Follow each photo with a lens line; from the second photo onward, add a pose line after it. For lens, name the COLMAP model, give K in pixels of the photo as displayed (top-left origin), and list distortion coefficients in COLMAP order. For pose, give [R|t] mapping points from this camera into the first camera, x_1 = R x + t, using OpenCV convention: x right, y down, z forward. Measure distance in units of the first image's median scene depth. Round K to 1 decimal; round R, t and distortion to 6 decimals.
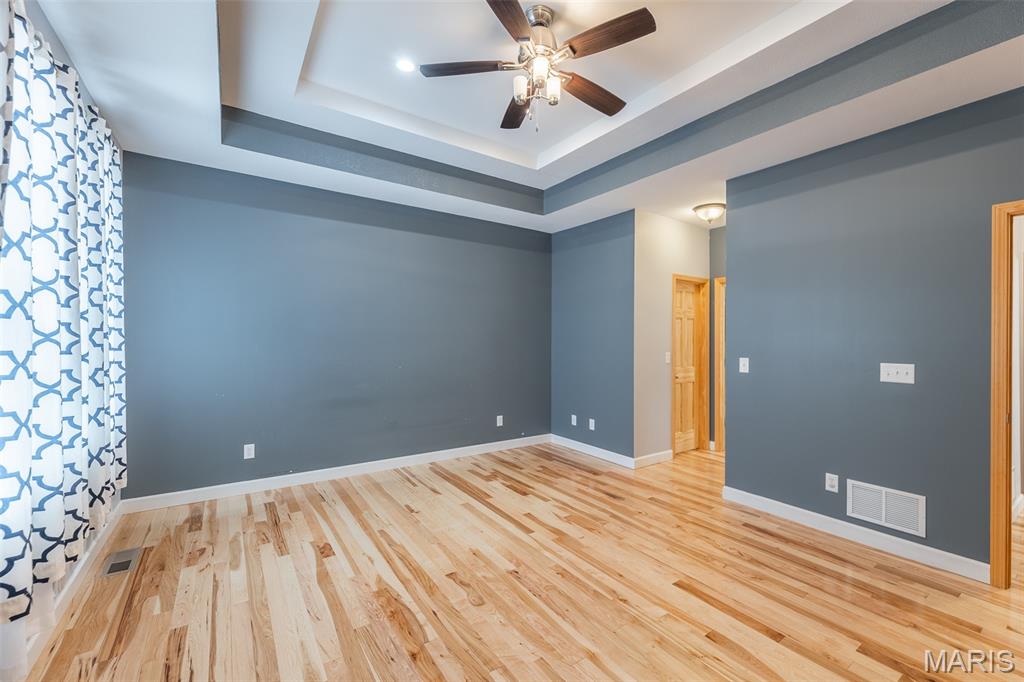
lens RADIAL K [[421.8, 0, 517.6], [0, 421.8, 340.1], [0, 0, 1]] dist [-0.006378, 0.001620]
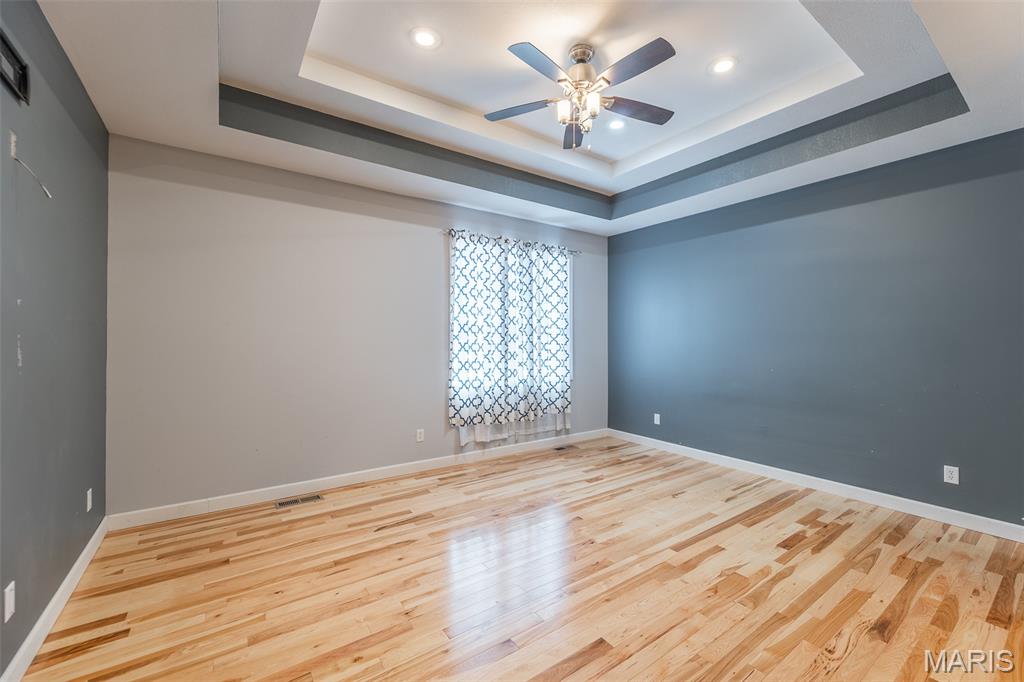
lens RADIAL K [[421.8, 0, 518.0], [0, 421.8, 340.8], [0, 0, 1]] dist [-0.006378, 0.001620]
pose [[0.003205, -0.000547, -0.999995, 0.764413], [-0.006785, 0.999977, -0.000569, 0.013634], [0.999972, 0.006787, 0.003201, 0.549264]]
